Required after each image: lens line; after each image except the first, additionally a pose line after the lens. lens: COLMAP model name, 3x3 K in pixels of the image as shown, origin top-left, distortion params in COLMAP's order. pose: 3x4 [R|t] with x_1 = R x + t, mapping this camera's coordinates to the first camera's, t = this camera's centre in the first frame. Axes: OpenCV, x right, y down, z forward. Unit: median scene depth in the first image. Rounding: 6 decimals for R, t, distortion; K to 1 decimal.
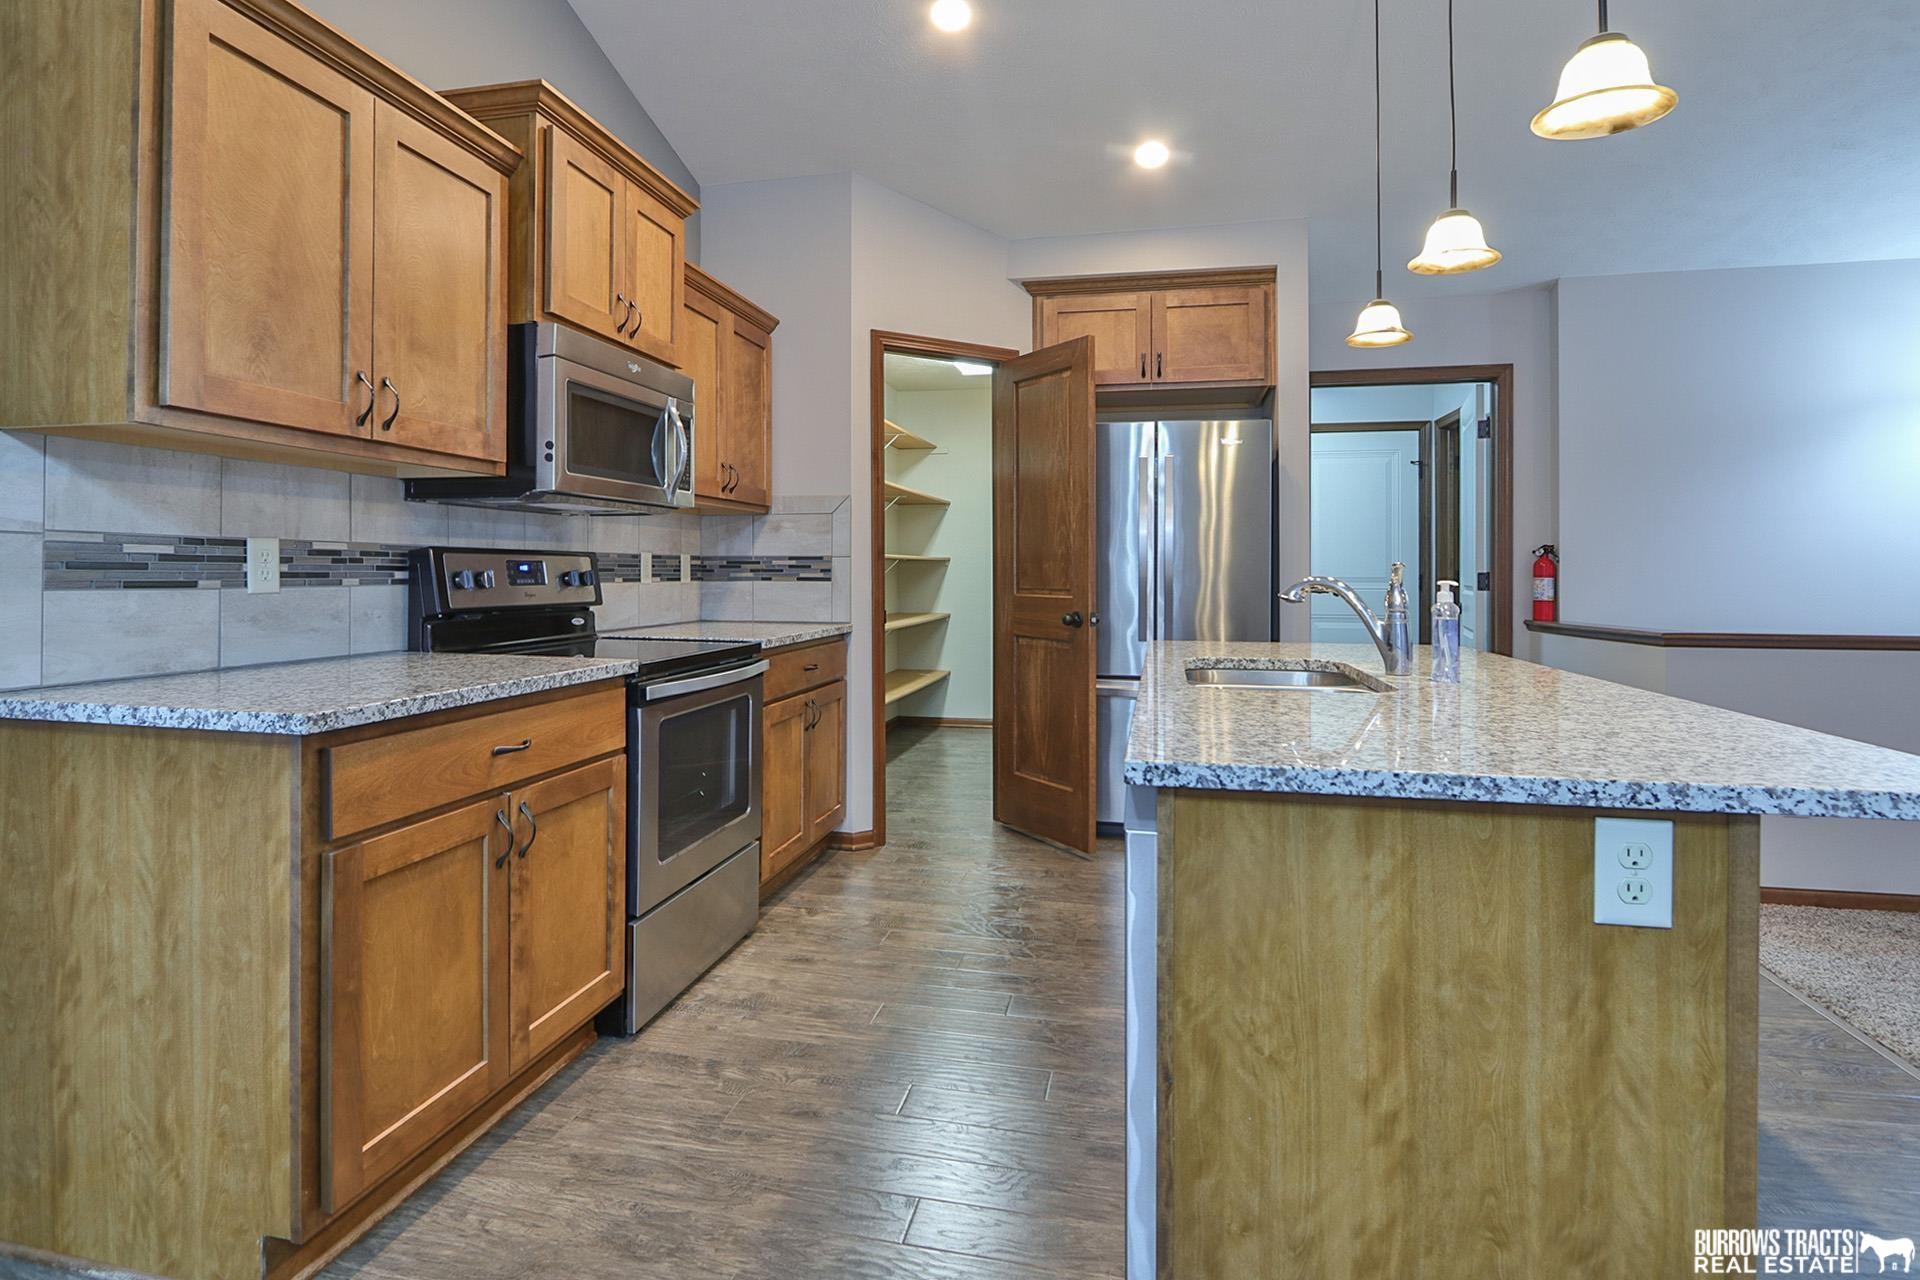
lens RADIAL K [[988.9, 0, 914.6], [0, 988.9, 562.3], [0, 0, 1]] dist [-0.005778, -0.000877]
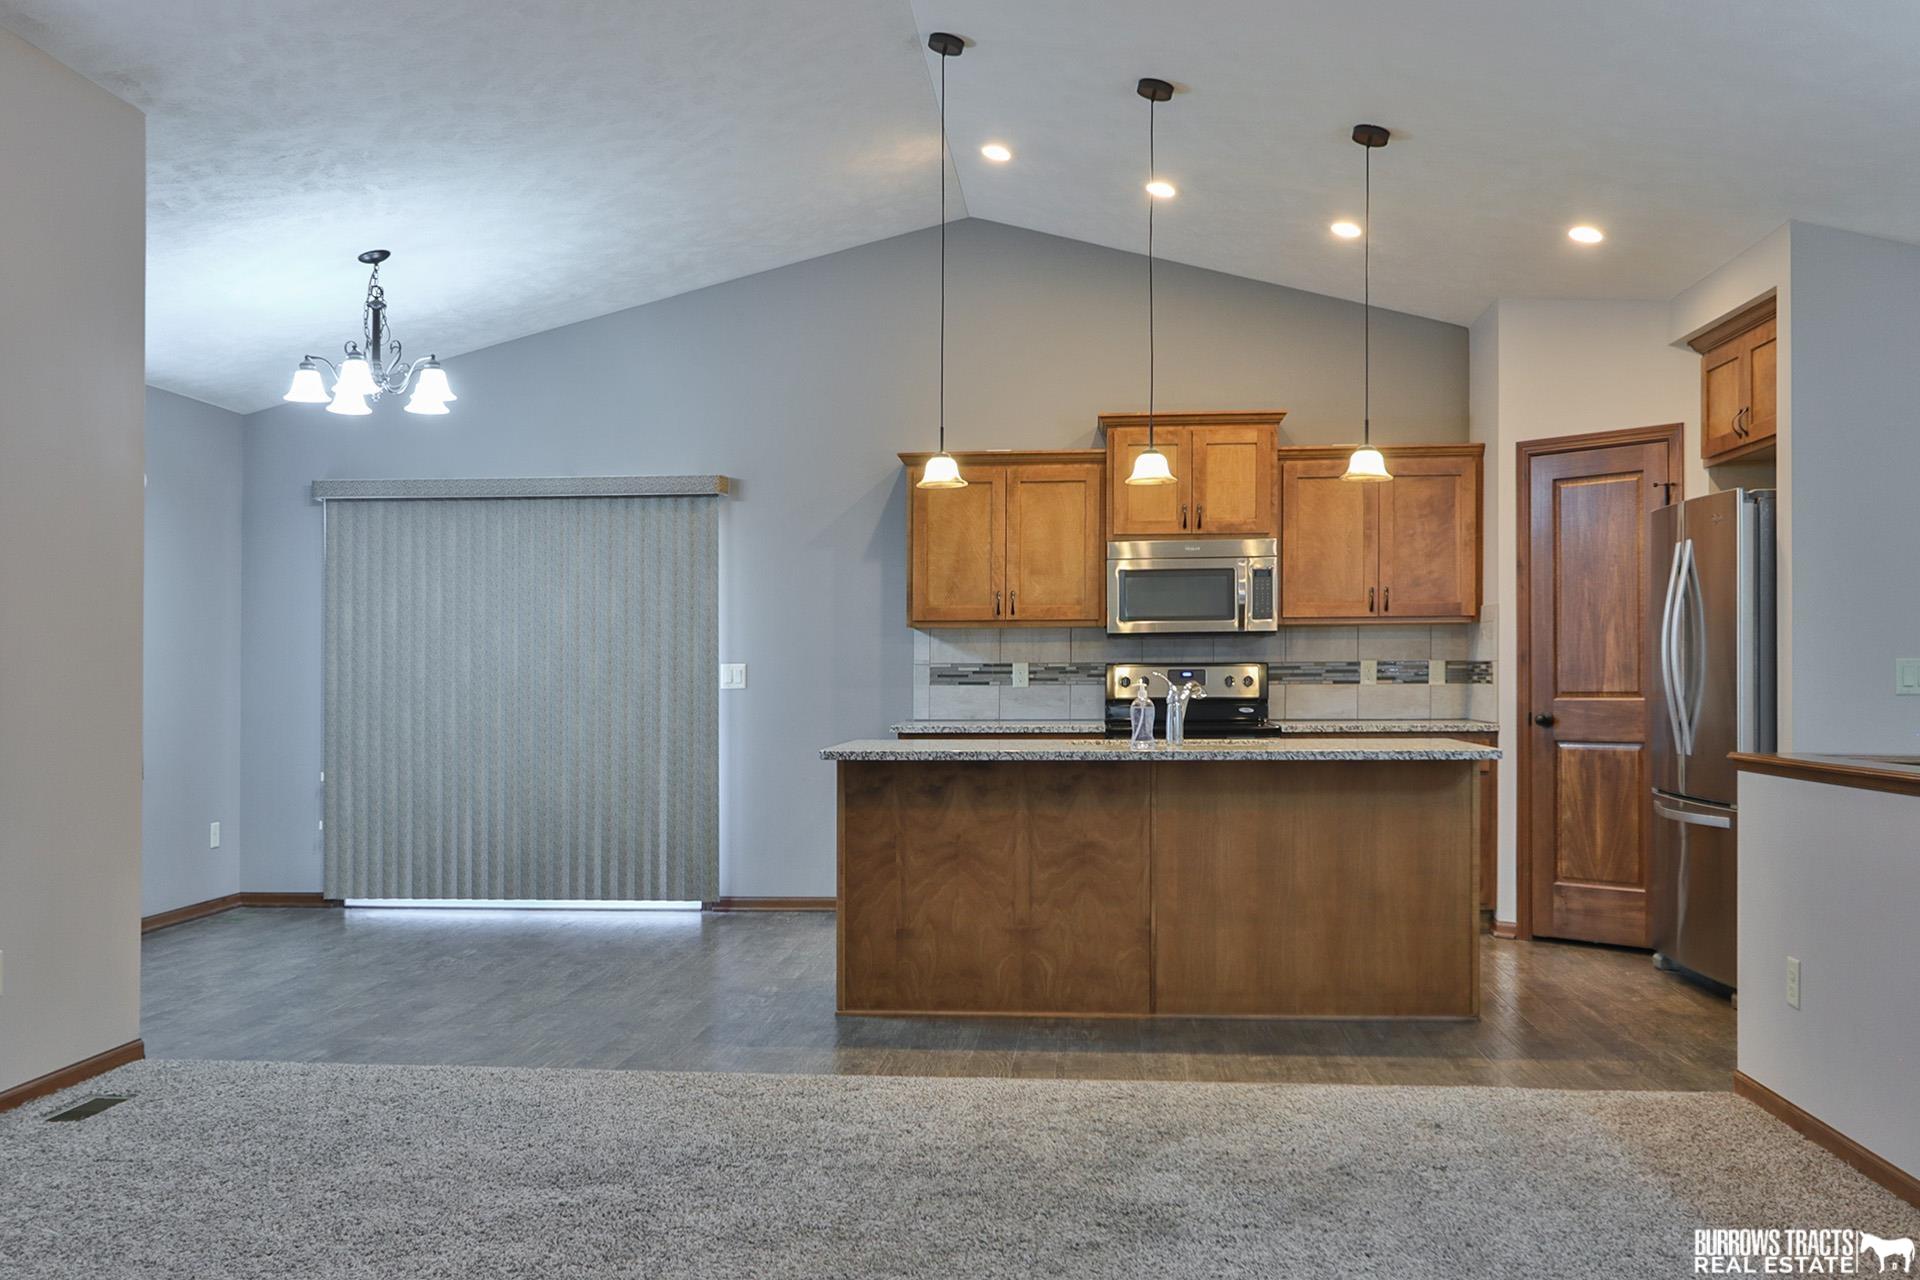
lens RADIAL K [[1779.6, 0, 953.7], [0, 1779.6, 643.2], [0, 0, 1]] dist [0.018034, 0.000000]
pose [[0.164742, -0.022500, -0.986080, 2.923470], [0.017161, 0.999654, -0.019943, 0.007555], [0.986187, -0.013636, 0.165072, 0.175835]]
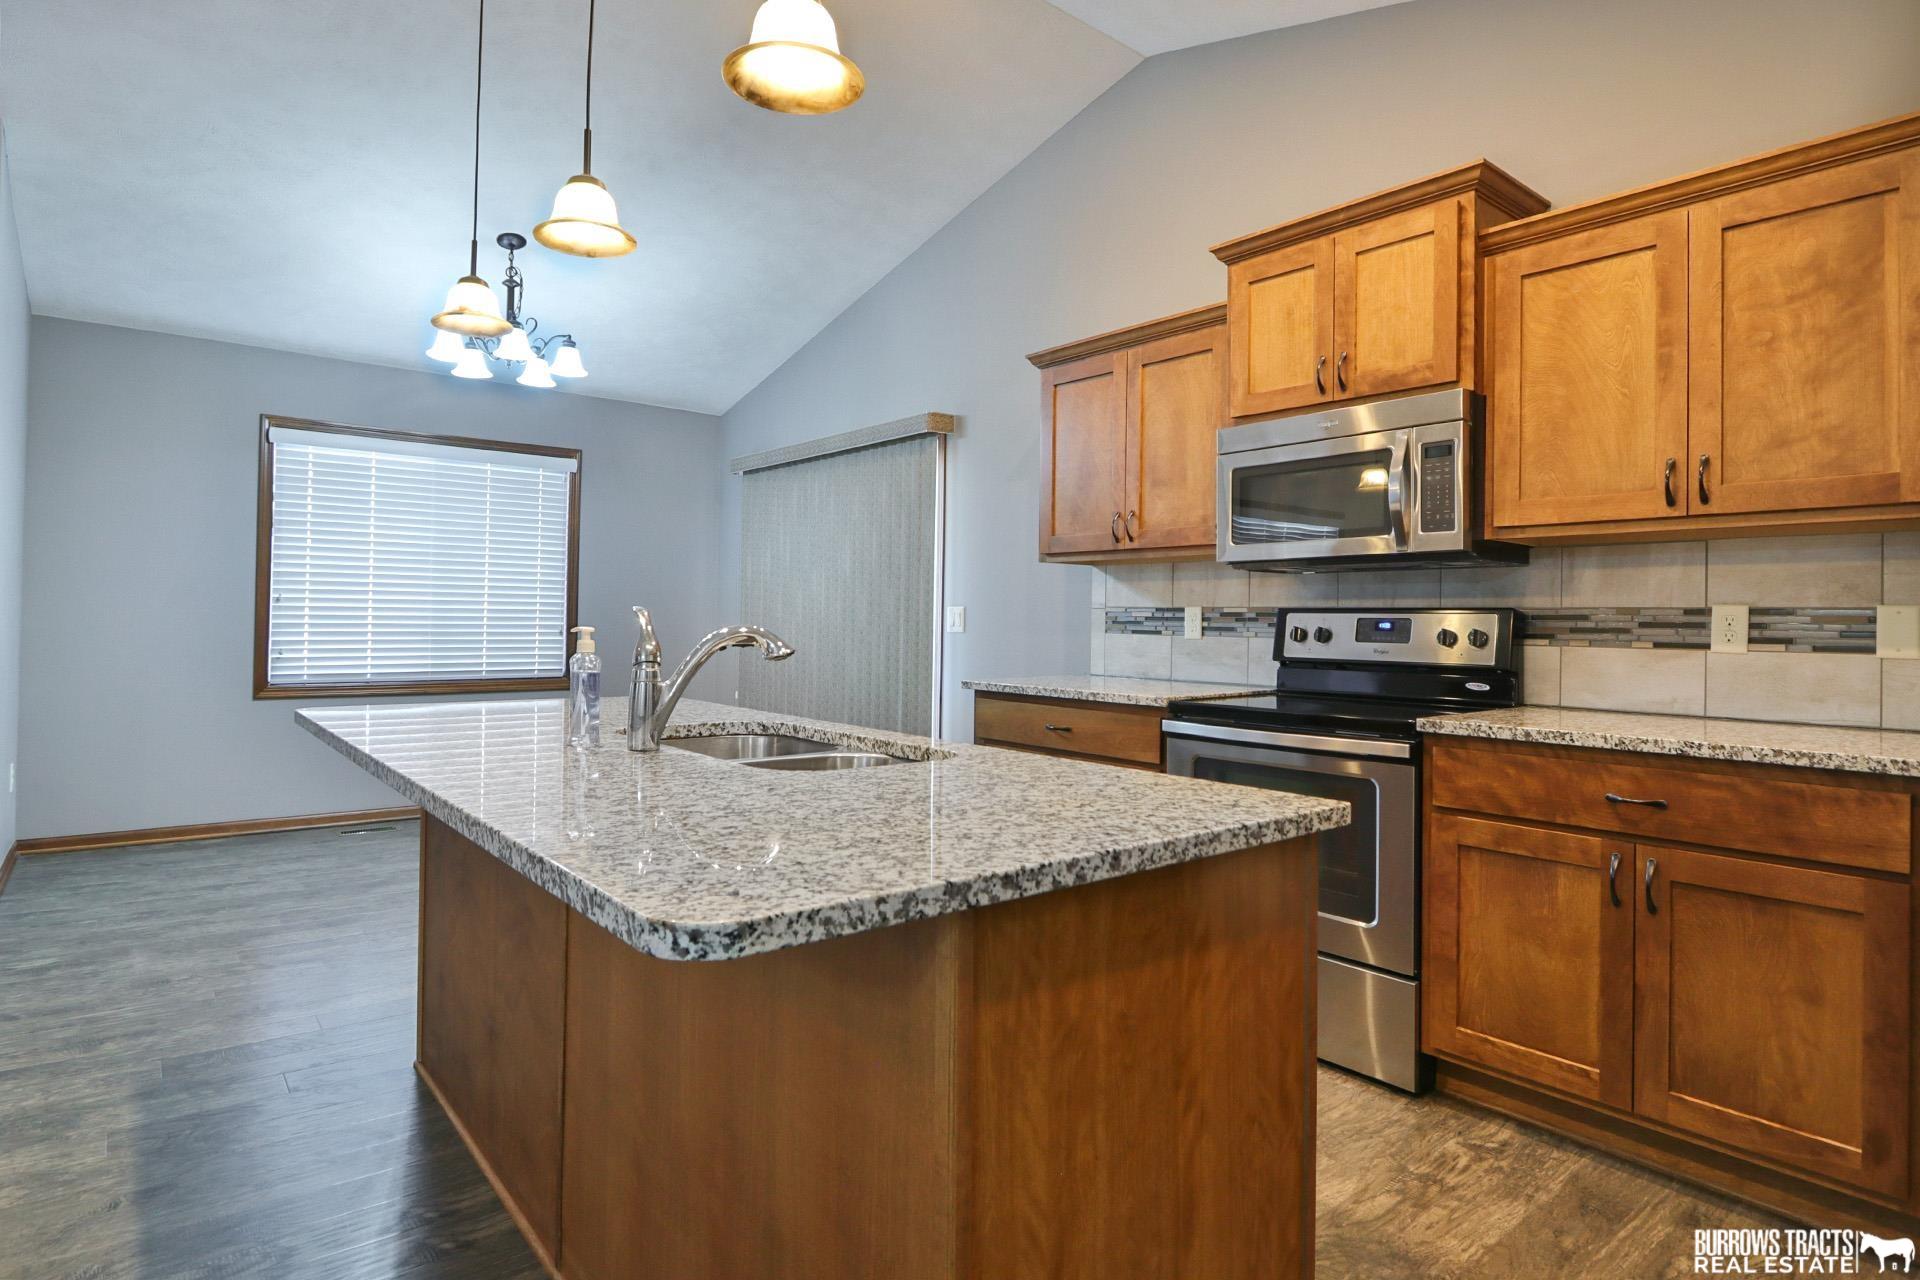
lens RADIAL K [[988.9, 0, 993.8], [0, 988.9, 599.0], [0, 0, 1]] dist [-0.005778, -0.000877]
pose [[-0.567181, -0.029382, -0.823069, 0.858529], [-0.006912, 0.999498, -0.030917, 0.015766], [0.823564, -0.011846, -0.567099, 1.521481]]
